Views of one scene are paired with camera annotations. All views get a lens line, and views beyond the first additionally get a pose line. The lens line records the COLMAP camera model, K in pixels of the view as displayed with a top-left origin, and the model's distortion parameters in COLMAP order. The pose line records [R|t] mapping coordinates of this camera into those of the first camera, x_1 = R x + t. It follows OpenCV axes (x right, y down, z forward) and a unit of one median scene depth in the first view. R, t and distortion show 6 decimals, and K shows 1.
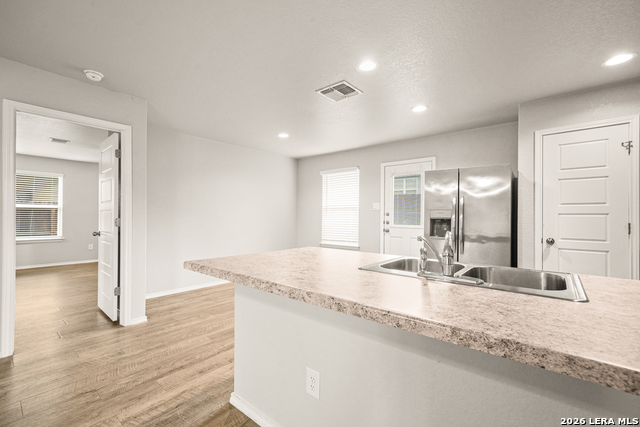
lens RADIAL K [[277.7, 0, 319.7], [0, 277.7, 214.4], [0, 0, 1]] dist [0.002623, 0.000722]
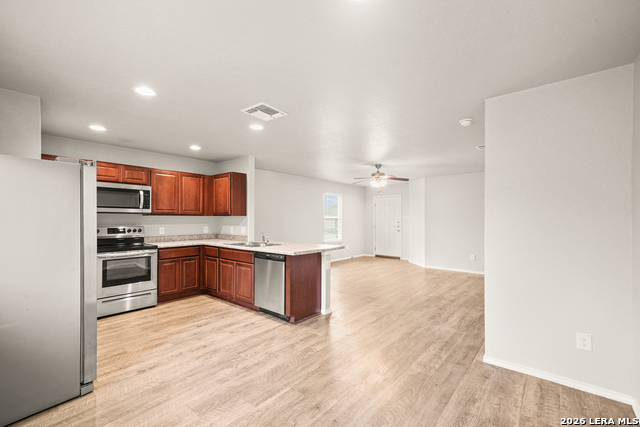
lens RADIAL K [[279.5, 0, 320.0], [0, 279.5, 217.3], [0, 0, 1]] dist [0.005420, 0.000430]
pose [[-0.999951, -0.009879, -0.000053, -0.110281], [-0.009878, 0.999892, -0.010861, -0.033829], [0.000160, -0.010860, -0.999941, 1.649510]]
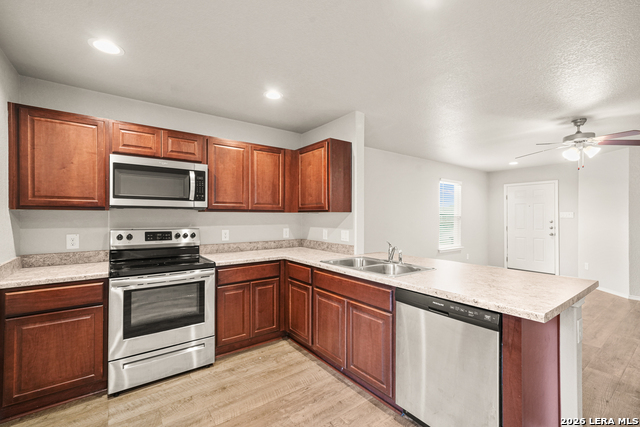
lens RADIAL K [[279.5, 0, 320.0], [0, 279.5, 217.3], [0, 0, 1]] dist [0.005420, 0.000430]
pose [[-0.973209, -0.010360, 0.229689, 0.167332], [-0.010763, 0.999942, -0.000503, -0.035949], [-0.229671, -0.002961, -0.973264, 1.070869]]
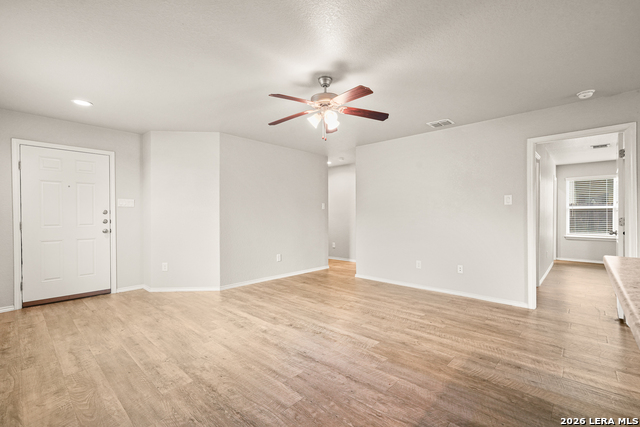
lens RADIAL K [[285.0, 0, 319.4], [0, 285.0, 216.4], [0, 0, 1]] dist [0.008576, 0.000207]
pose [[-0.048127, -0.002574, -0.998838, 0.317225], [0.007402, 0.999968, -0.002934, 0.004001], [0.998814, -0.007535, -0.048106, -0.037760]]
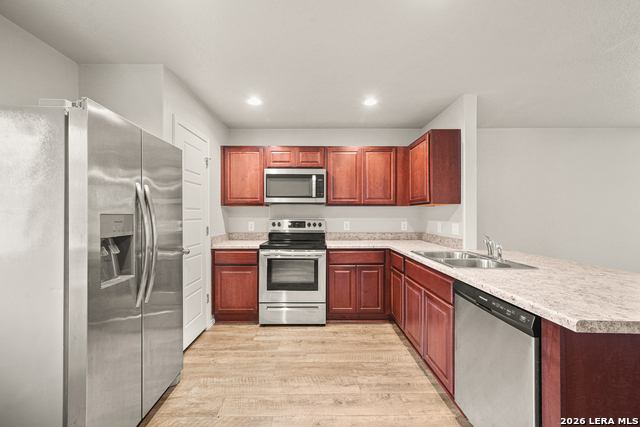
lens RADIAL K [[268.6, 0, 318.2], [0, 268.6, 214.2], [0, 0, 1]] dist [0.000952, 0.000135]
pose [[-0.651693, -0.006539, 0.758455, -0.053484], [-0.009508, 0.999955, 0.000451, -0.019336], [-0.758423, -0.006918, -0.651725, 1.025219]]
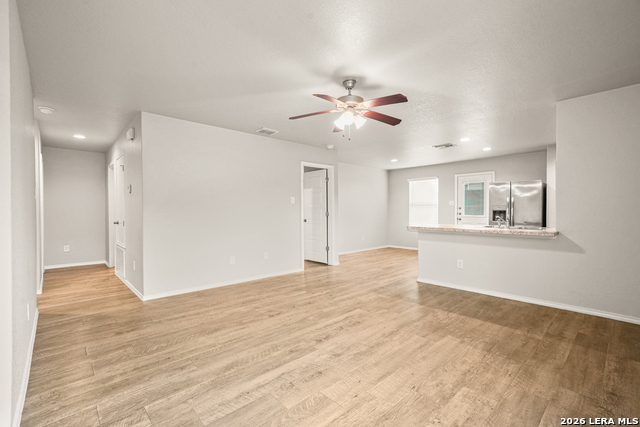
lens RADIAL K [[283.5, 0, 320.0], [0, 283.5, 213.5], [0, 0, 1]] dist [0.002645, 0.000336]
pose [[0.992193, -0.009456, -0.124352, -0.449718], [0.011442, 0.999818, 0.015267, -0.006281], [0.124185, -0.016571, 0.992121, -0.885284]]
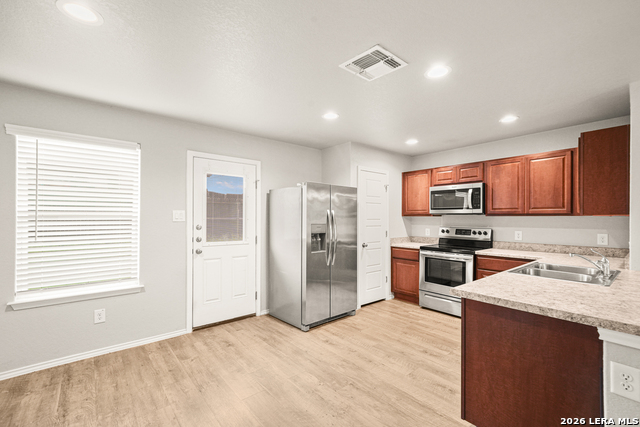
lens RADIAL K [[279.5, 0, 320.0], [0, 279.5, 217.3], [0, 0, 1]] dist [0.005420, 0.000430]
pose [[0.176841, -0.003101, 0.984235, -0.533611], [-0.007588, 0.999961, 0.004514, -0.044102], [-0.984210, -0.008267, 0.176811, 0.812701]]
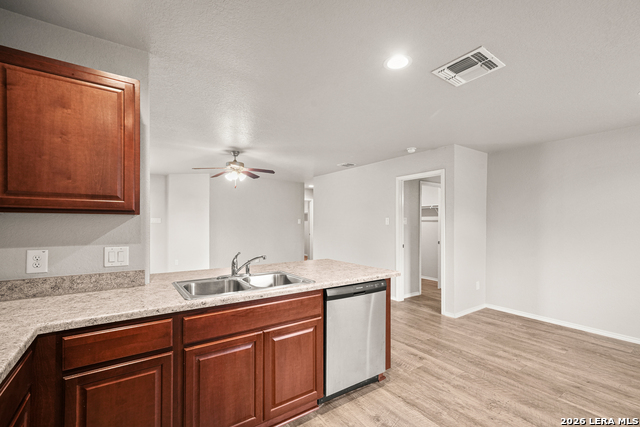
lens RADIAL K [[283.2, 0, 321.9], [0, 283.2, 222.2], [0, 0, 1]] dist [0.007523, 0.000487]
pose [[-0.260452, -0.009621, -0.965439, 0.699755], [-0.001461, 0.999953, -0.009571, -0.035846], [0.965486, -0.001082, -0.260454, 0.672056]]
